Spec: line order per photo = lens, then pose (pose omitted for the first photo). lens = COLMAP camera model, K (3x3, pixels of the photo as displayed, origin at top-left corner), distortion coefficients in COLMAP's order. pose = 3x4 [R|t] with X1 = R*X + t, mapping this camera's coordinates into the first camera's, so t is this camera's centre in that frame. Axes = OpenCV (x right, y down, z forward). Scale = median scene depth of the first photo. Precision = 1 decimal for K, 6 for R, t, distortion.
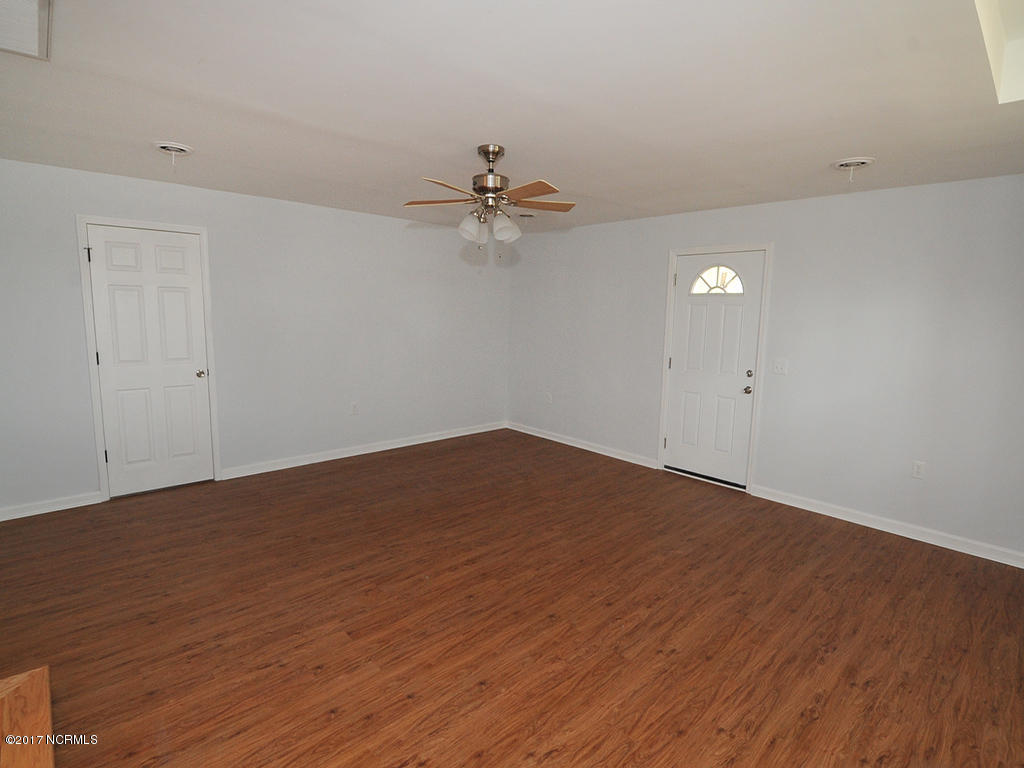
lens RADIAL K [[517.6, 0, 513.2], [0, 517.6, 373.7], [0, 0, 1]] dist [-0.001201, -0.011607]
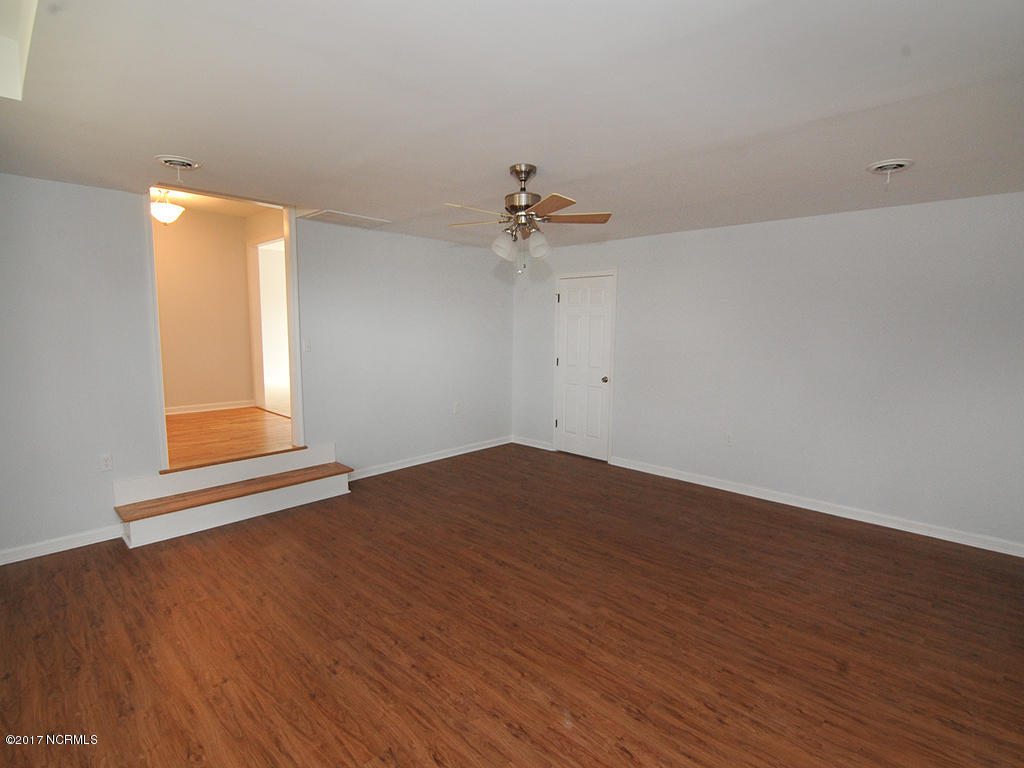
lens RADIAL K [[517.6, 0, 513.2], [0, 517.6, 373.7], [0, 0, 1]] dist [-0.001201, -0.011607]
pose [[0.047022, 0.069852, -0.996448, 0.998199], [-0.131032, 0.989363, 0.063172, -0.093944], [0.990262, 0.127597, 0.055675, 0.967904]]
